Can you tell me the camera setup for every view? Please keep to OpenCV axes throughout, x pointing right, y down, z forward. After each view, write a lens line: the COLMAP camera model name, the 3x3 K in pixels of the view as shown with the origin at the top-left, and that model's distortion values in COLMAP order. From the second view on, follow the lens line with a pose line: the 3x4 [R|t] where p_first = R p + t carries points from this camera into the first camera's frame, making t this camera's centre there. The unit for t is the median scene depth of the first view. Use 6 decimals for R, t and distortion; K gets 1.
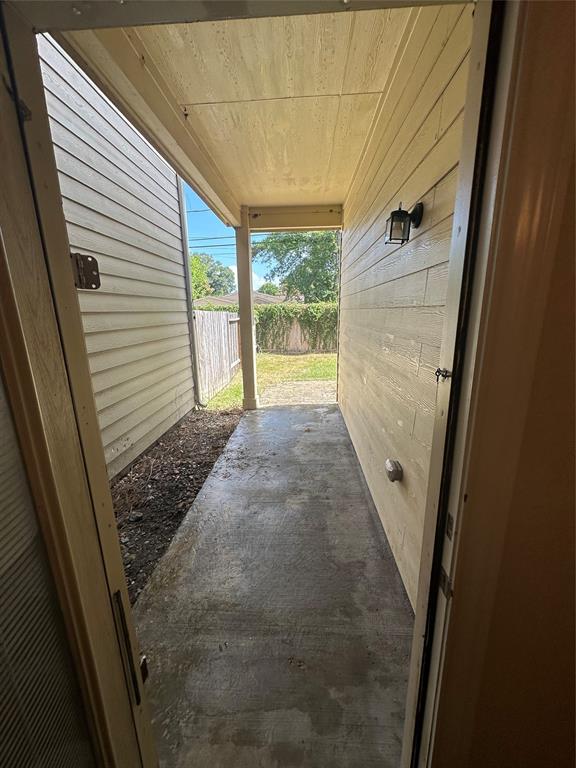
lens RADIAL K [[305.7, 0, 287.8], [0, 305.7, 385.1], [0, 0, 1]] dist [-0.003167, 0.000776]
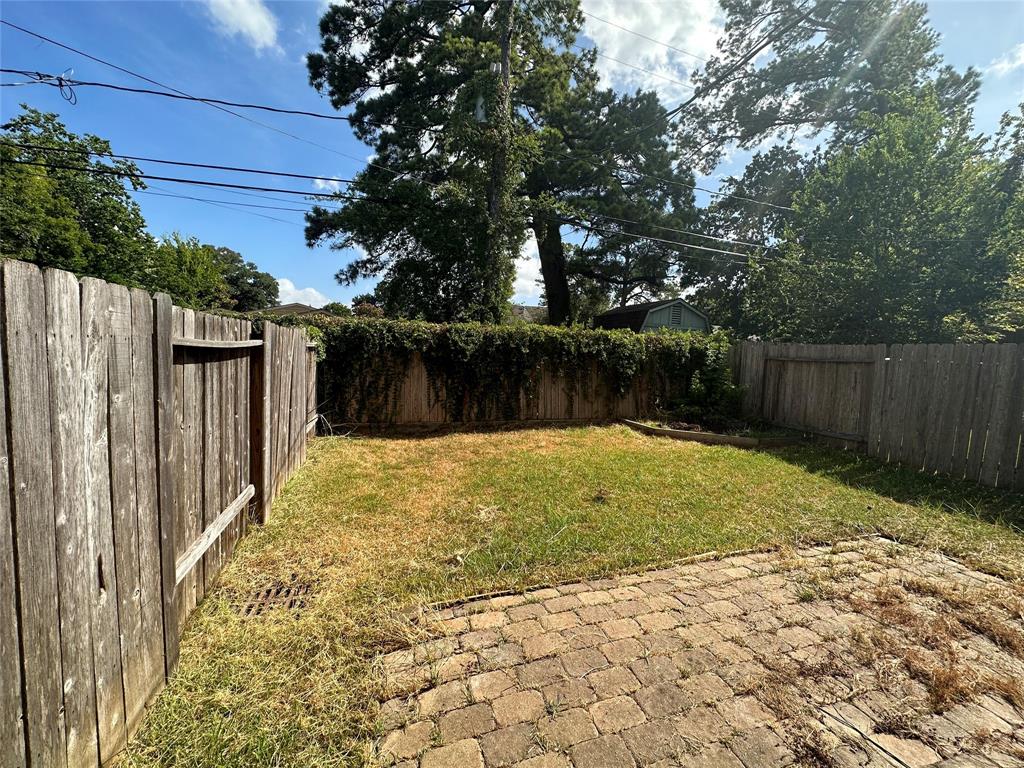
lens RADIAL K [[407.6, 0, 514.7], [0, 407.6, 381.6], [0, 0, 1]] dist [-0.003167, 0.000776]
pose [[0.935905, 0.017615, 0.351810, -0.048553], [0.037591, 0.988051, -0.149474, -0.082369], [-0.350240, 0.153118, 0.924060, 0.403179]]
